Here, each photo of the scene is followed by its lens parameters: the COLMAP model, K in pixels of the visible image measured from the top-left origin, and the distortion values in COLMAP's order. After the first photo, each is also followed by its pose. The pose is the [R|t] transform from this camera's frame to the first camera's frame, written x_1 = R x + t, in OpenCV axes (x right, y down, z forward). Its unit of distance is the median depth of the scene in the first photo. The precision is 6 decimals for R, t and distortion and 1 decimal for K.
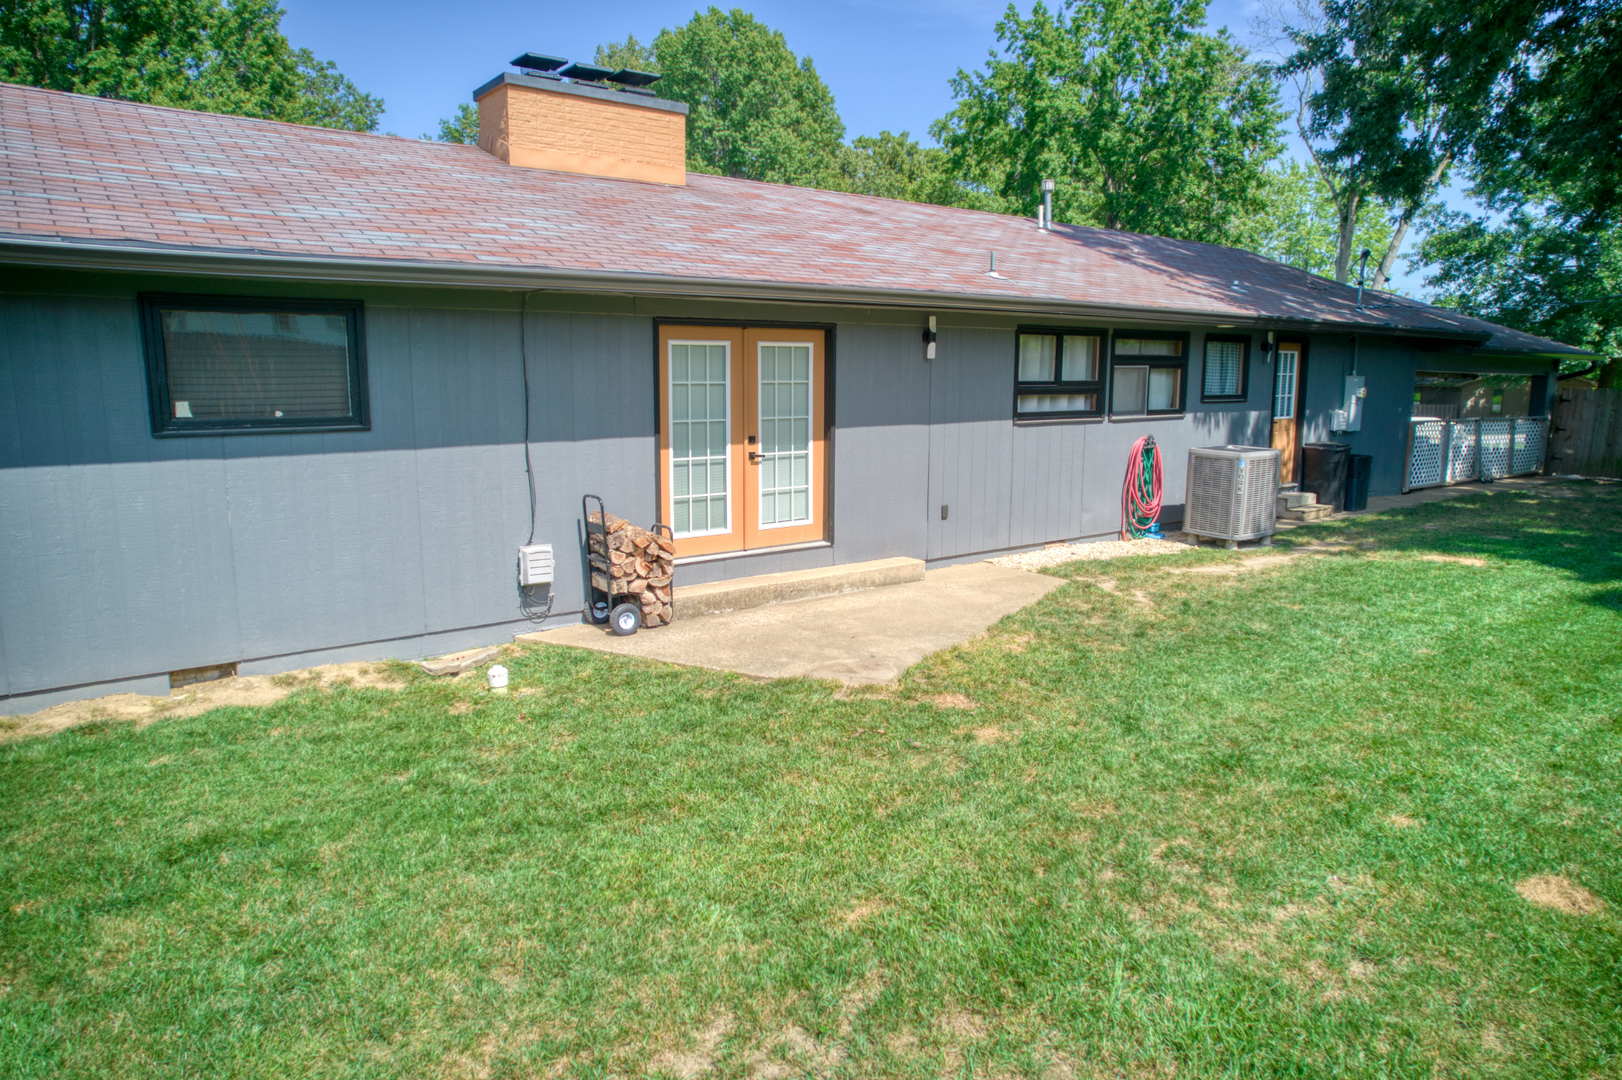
lens RADIAL K [[1037.2, 0, 817.6], [0, 1037.2, 534.0], [0, 0, 1]] dist [-0.069586, 0.062779]
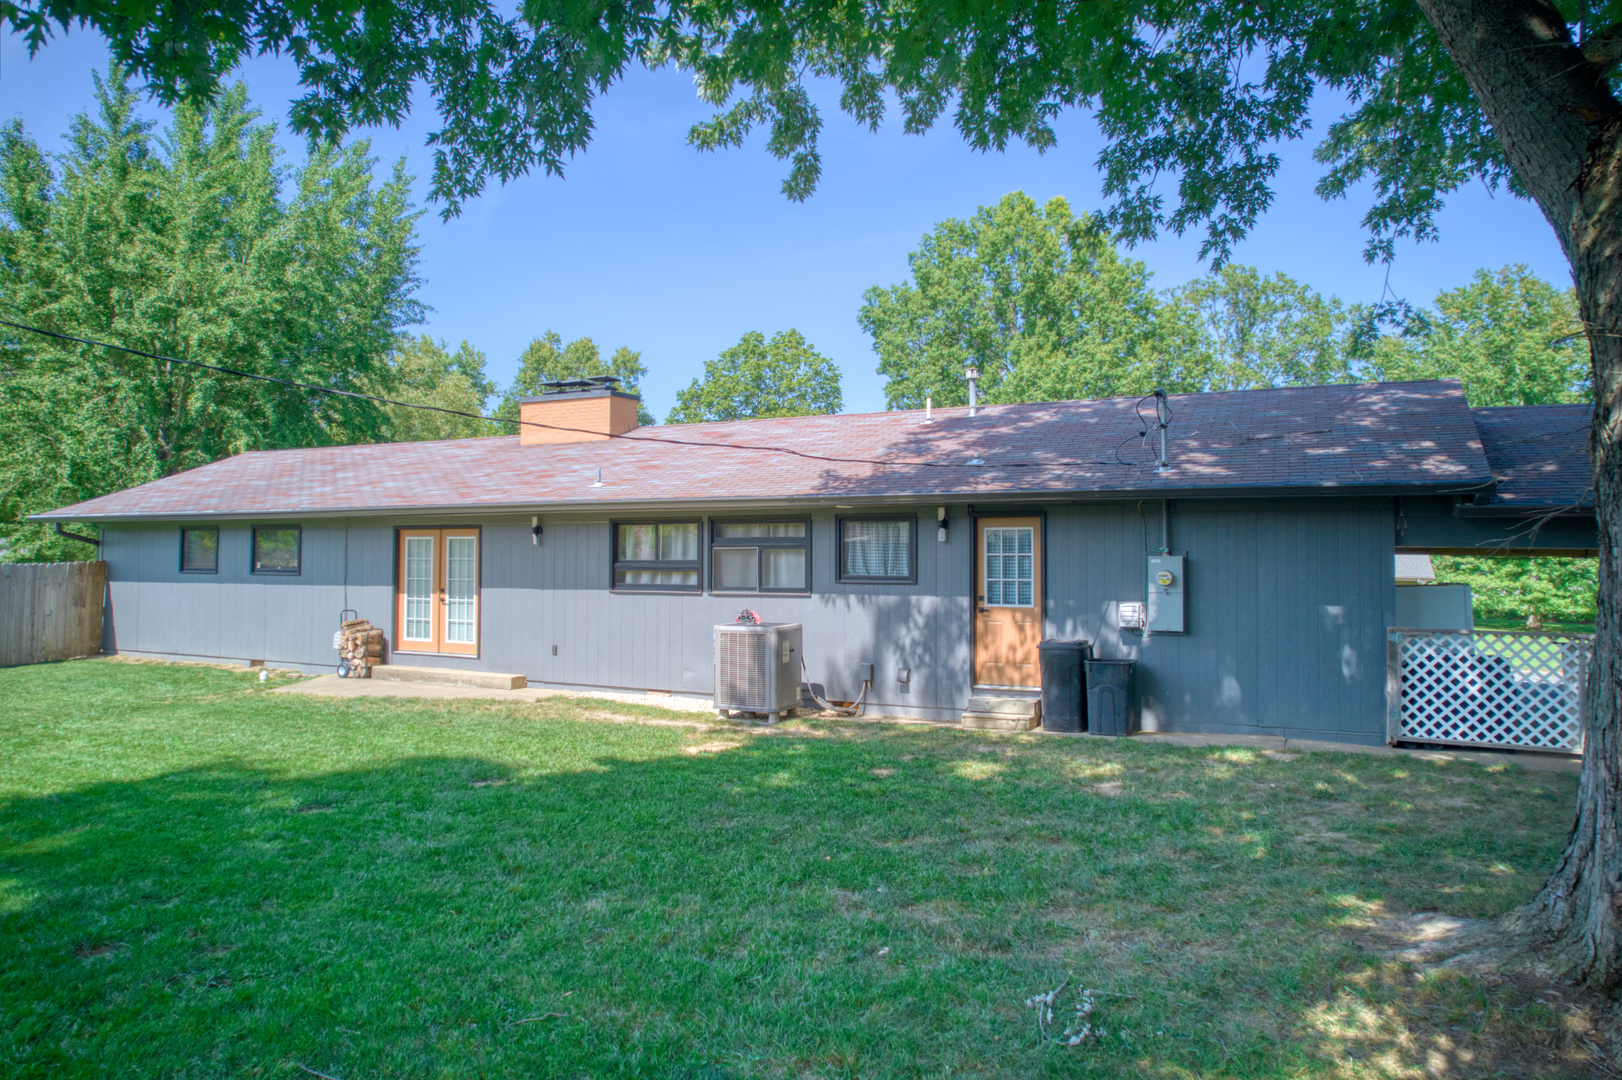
lens RADIAL K [[1037.2, 0, 817.6], [0, 1037.2, 534.0], [0, 0, 1]] dist [-0.069586, 0.062779]
pose [[0.456986, -0.023037, -0.889176, 1.561320], [-0.143805, 0.984600, -0.099417, -0.089571], [0.877772, 0.173300, 0.446635, 0.651755]]
